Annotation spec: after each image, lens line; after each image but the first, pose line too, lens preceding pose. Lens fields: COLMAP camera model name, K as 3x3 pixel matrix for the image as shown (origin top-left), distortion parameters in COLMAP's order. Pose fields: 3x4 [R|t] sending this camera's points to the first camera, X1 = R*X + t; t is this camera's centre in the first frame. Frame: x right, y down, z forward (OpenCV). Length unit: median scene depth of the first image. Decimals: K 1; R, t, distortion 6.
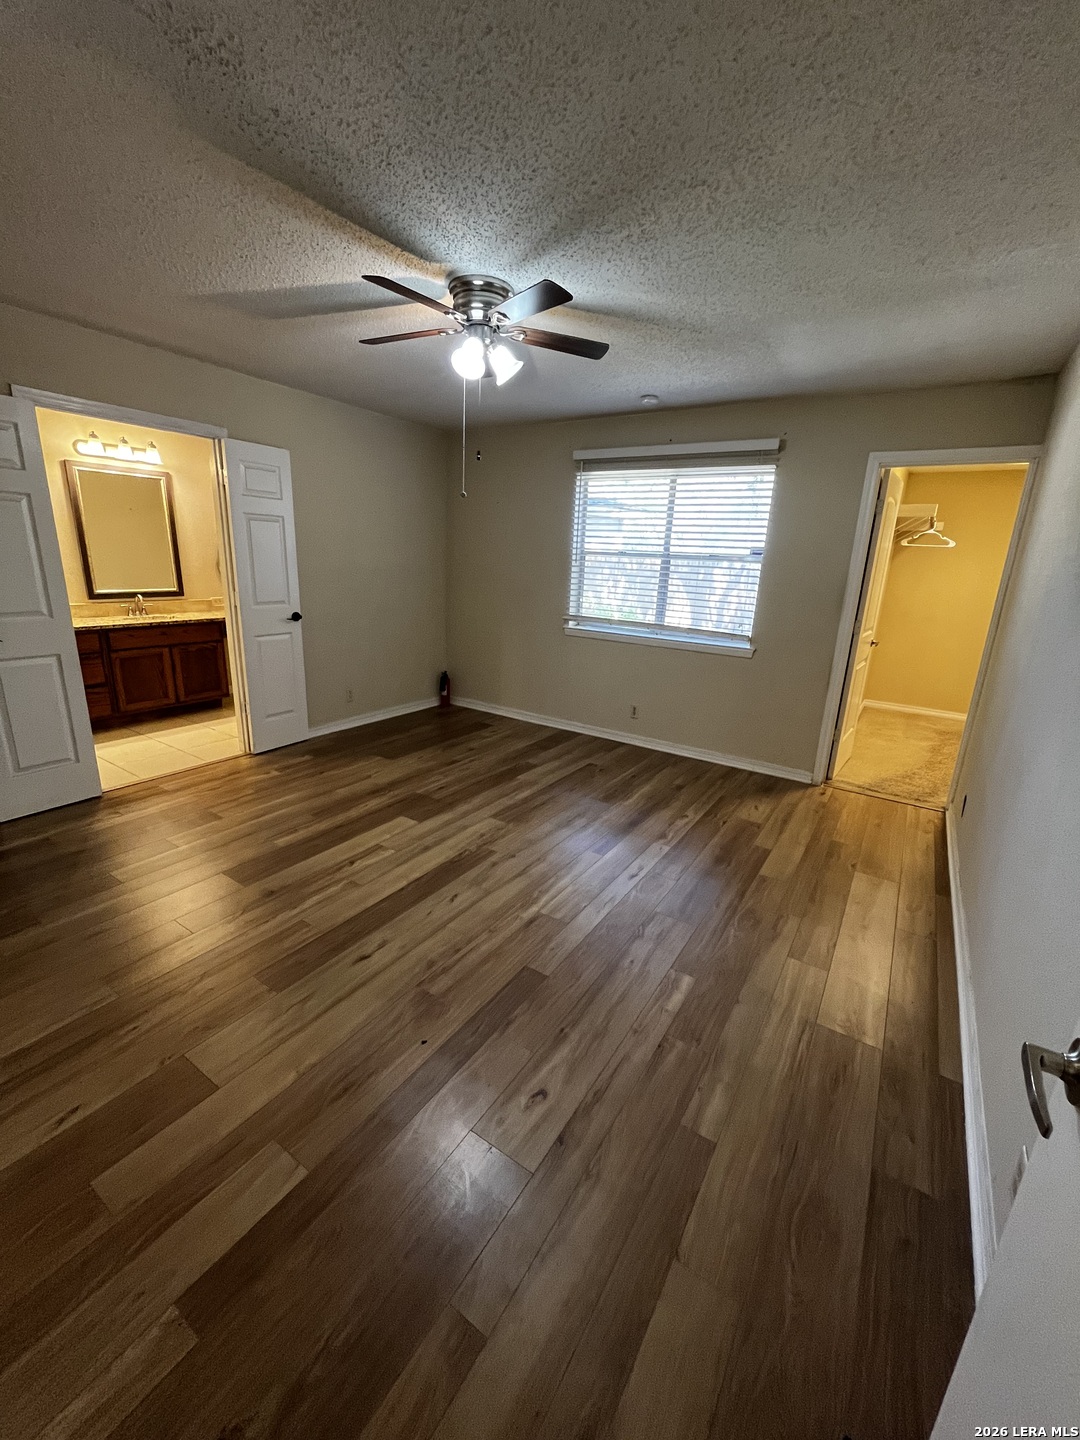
lens RADIAL K [[584.8, 0, 540.7], [0, 584.8, 716.4], [0, 0, 1]] dist [-0.004357, -0.000779]
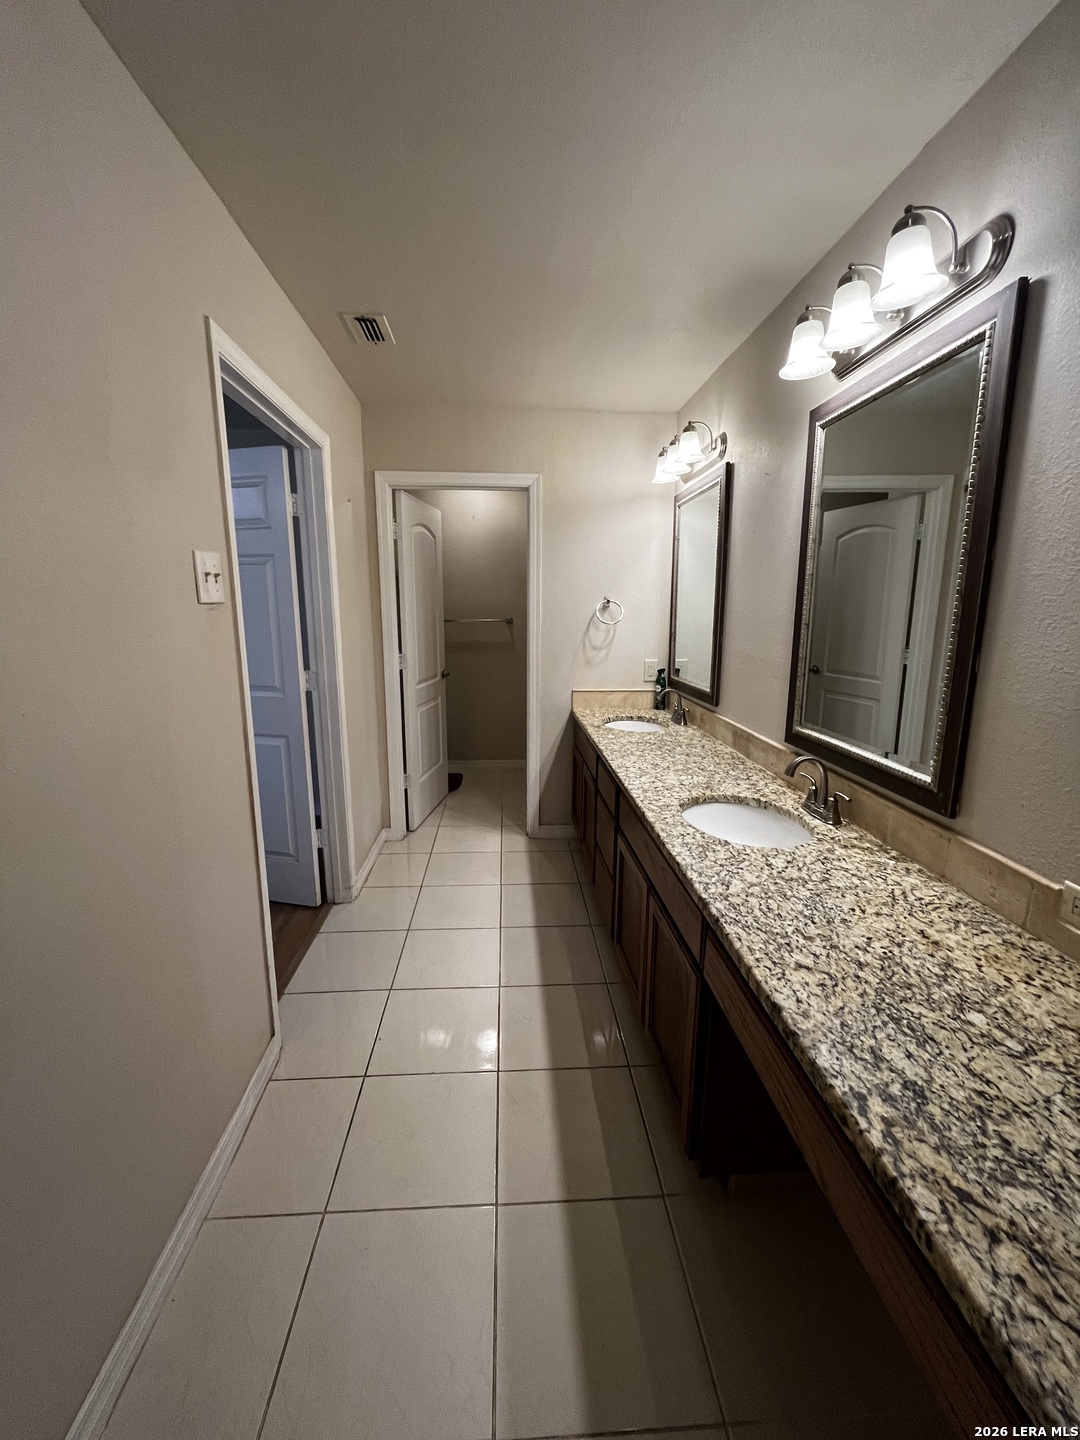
lens RADIAL K [[584.8, 0, 536.5], [0, 584.8, 723.3], [0, 0, 1]] dist [-0.004357, -0.000779]
pose [[-0.800592, 0.074157, -0.594604, -0.810902], [-0.198656, 0.903344, 0.380139, -0.719061], [0.565322, 0.422458, -0.708478, 2.541288]]
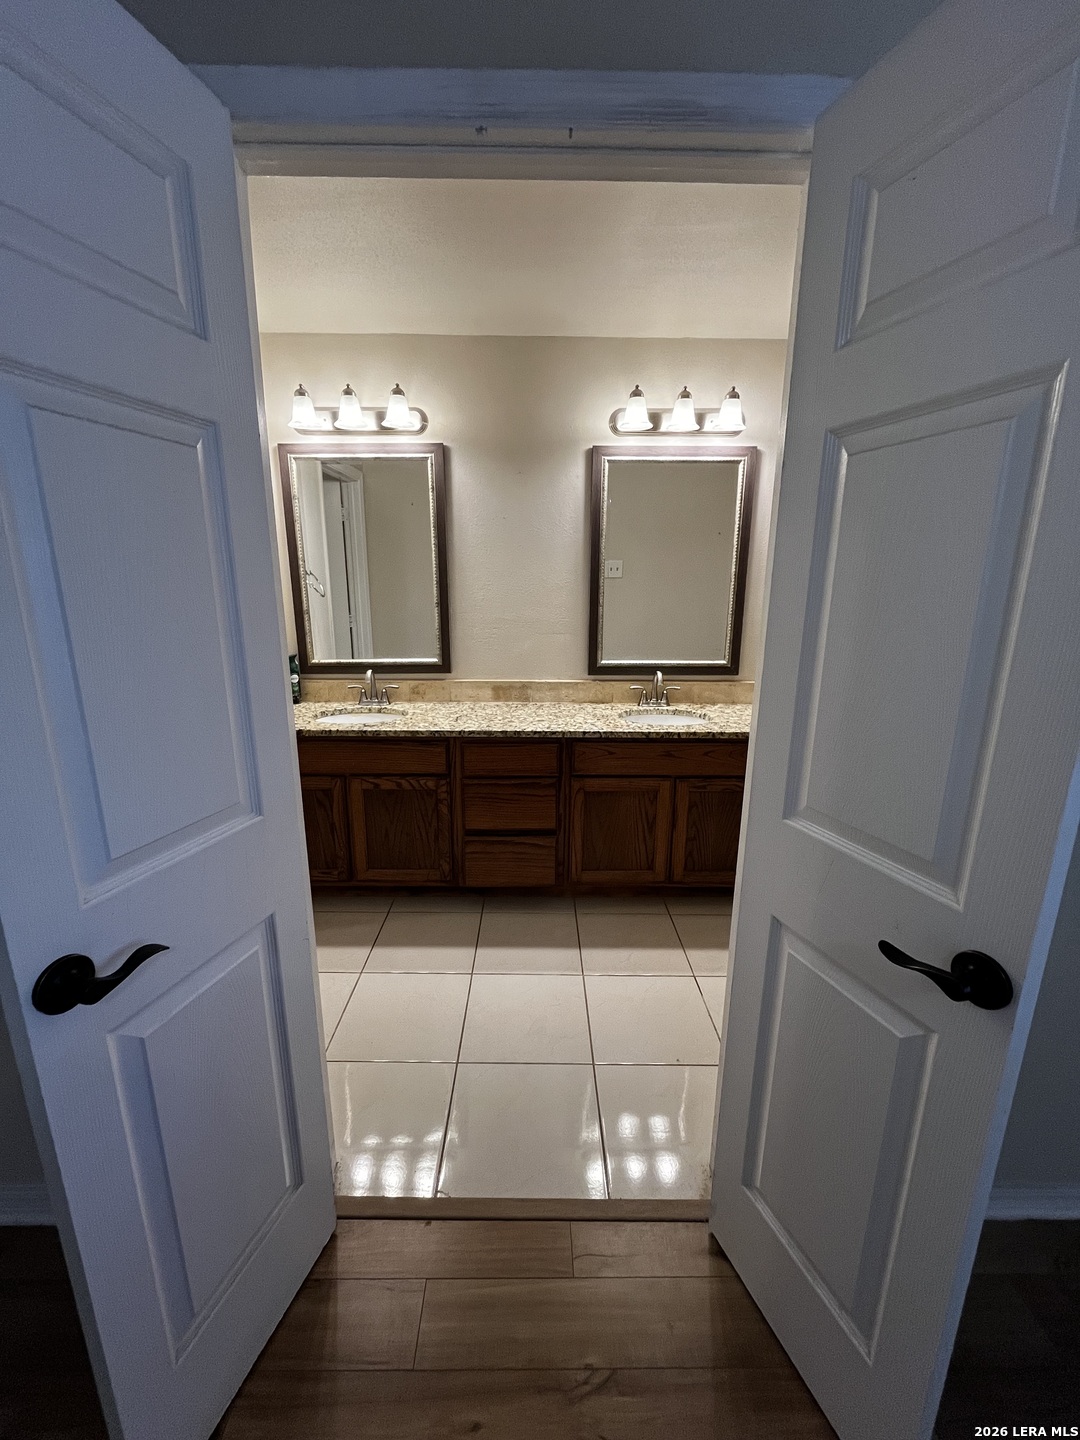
lens RADIAL K [[584.8, 0, 522.3], [0, 584.8, 721.6], [0, 0, 1]] dist [-0.004357, -0.000779]
pose [[0.547090, 0.153984, -0.822789, -0.641344], [-0.211190, 0.976528, 0.042331, -0.351157], [0.809994, 0.150605, 0.566769, 1.290986]]
